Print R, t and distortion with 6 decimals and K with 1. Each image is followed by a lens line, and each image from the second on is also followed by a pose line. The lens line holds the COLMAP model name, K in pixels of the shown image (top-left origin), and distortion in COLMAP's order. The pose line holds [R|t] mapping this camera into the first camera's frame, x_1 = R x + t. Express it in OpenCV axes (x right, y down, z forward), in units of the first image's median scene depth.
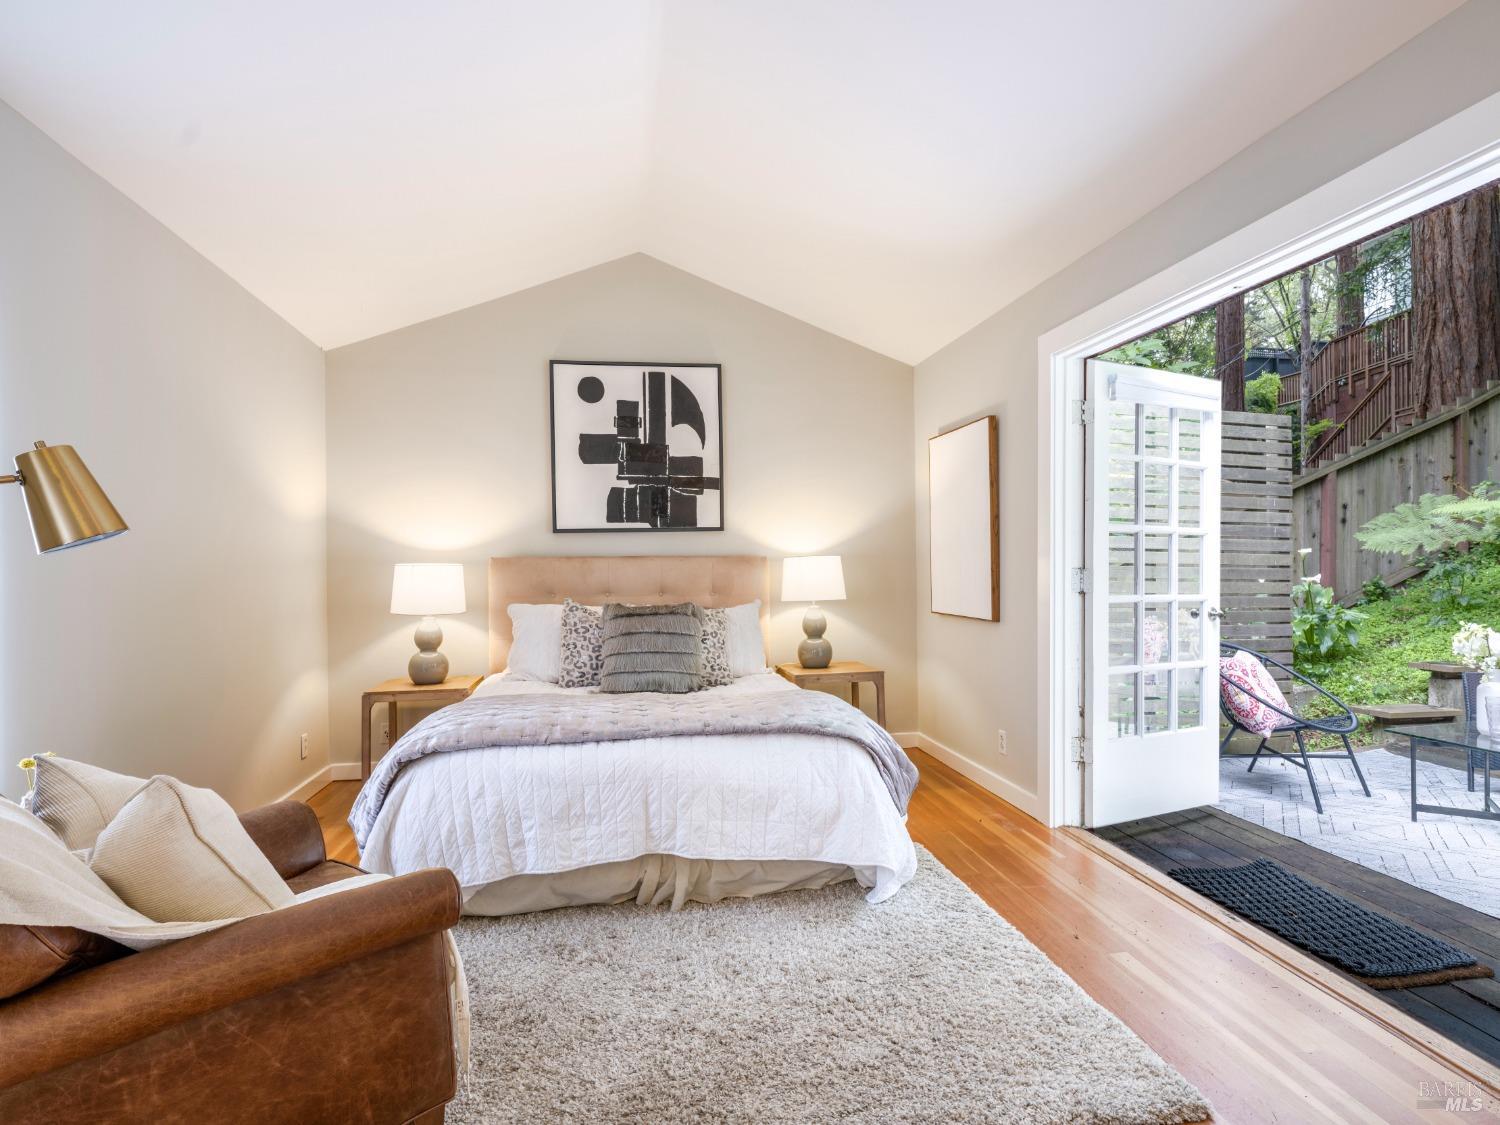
lens RADIAL K [[804.4, 0, 748.4], [0, 804.4, 565.2], [0, 0, 1]] dist [0.006252, -0.007063]
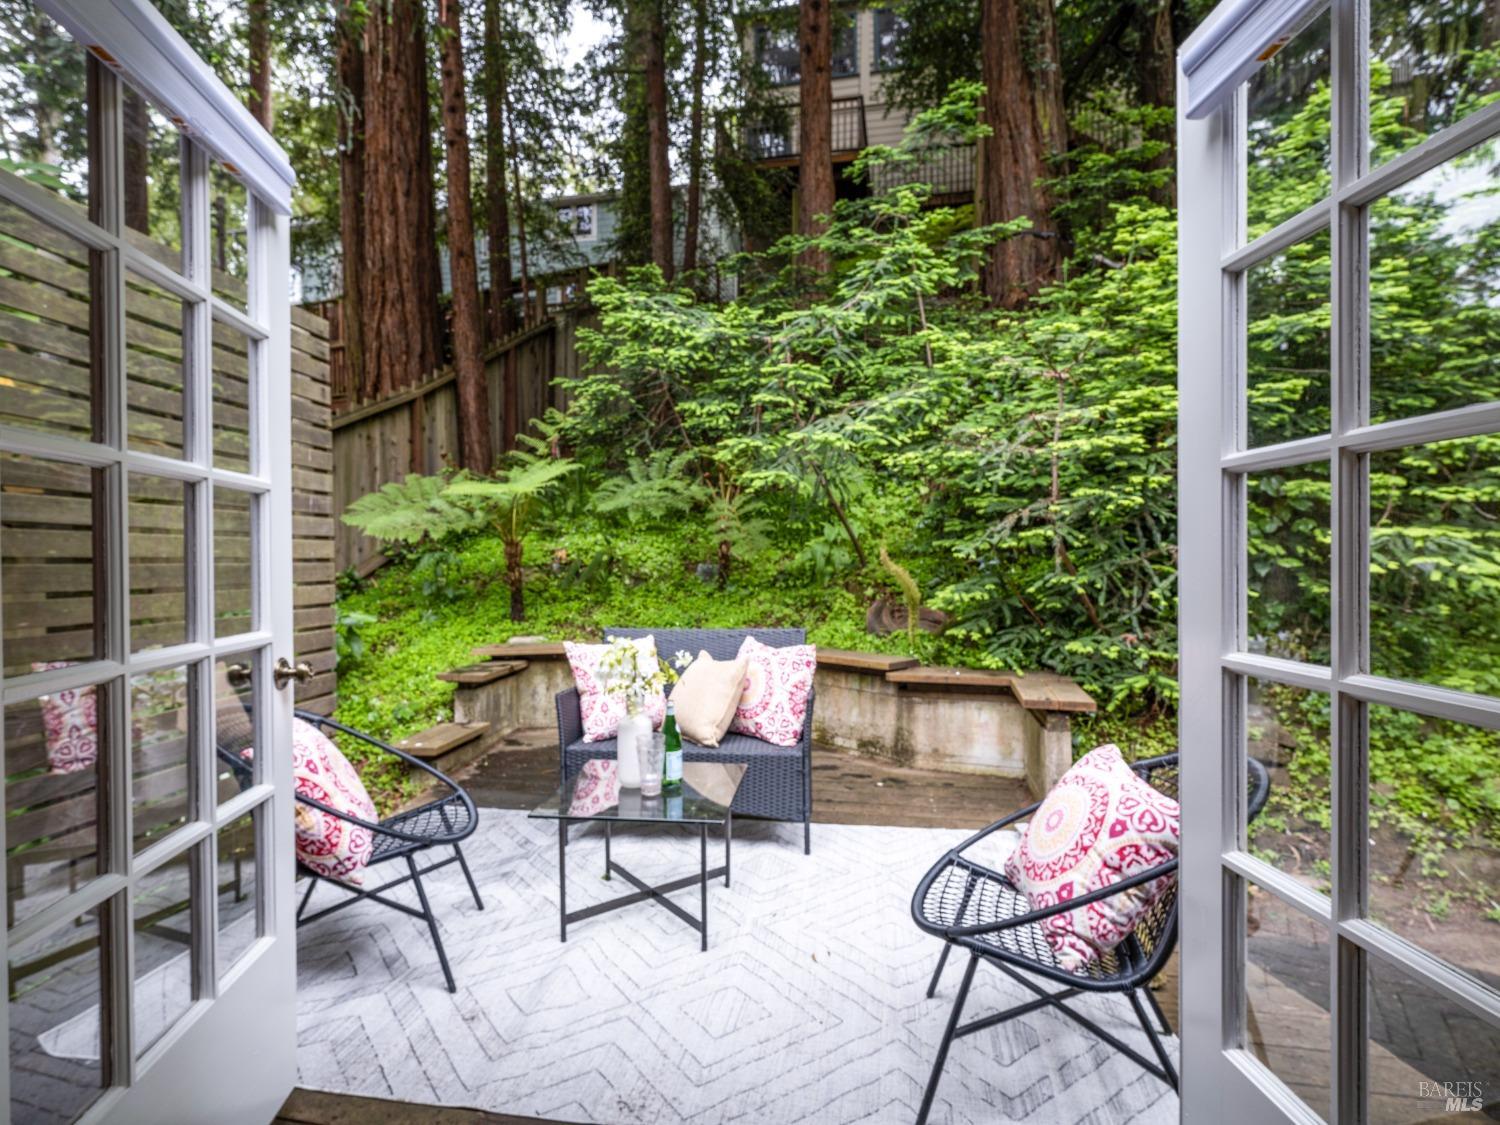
lens RADIAL K [[804.4, 0, 748.4], [0, 804.4, 565.2], [0, 0, 1]] dist [0.006252, -0.007063]
pose [[0.360078, -0.020198, 0.932704, 0.256758], [0.005270, 0.999794, 0.019616, -0.006163], [-0.932908, -0.002148, 0.360110, 0.598009]]
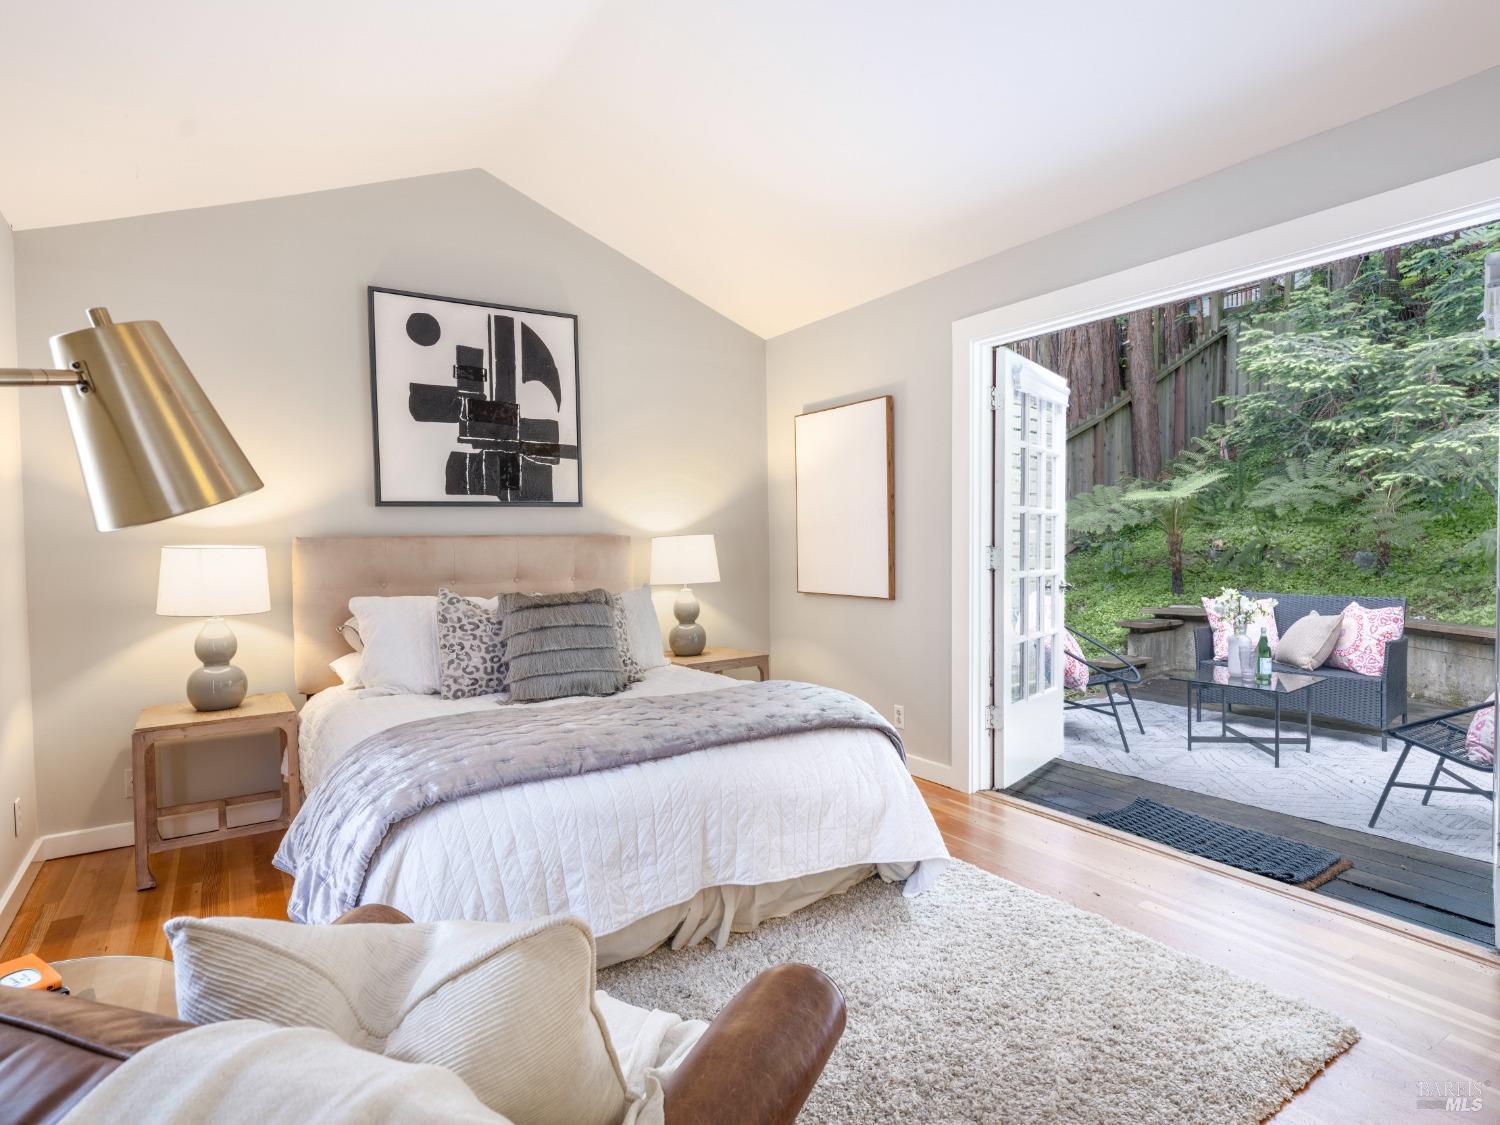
lens RADIAL K [[812.0, 0, 750.0], [0, 812.0, 562.5], [0, 0, 1]] dist [0.005112, -0.009089]
pose [[0.912698, -0.013898, 0.408397, -0.281544], [0.005228, 0.999737, 0.022337, -0.000492], [-0.408600, -0.018252, 0.912531, 0.141533]]
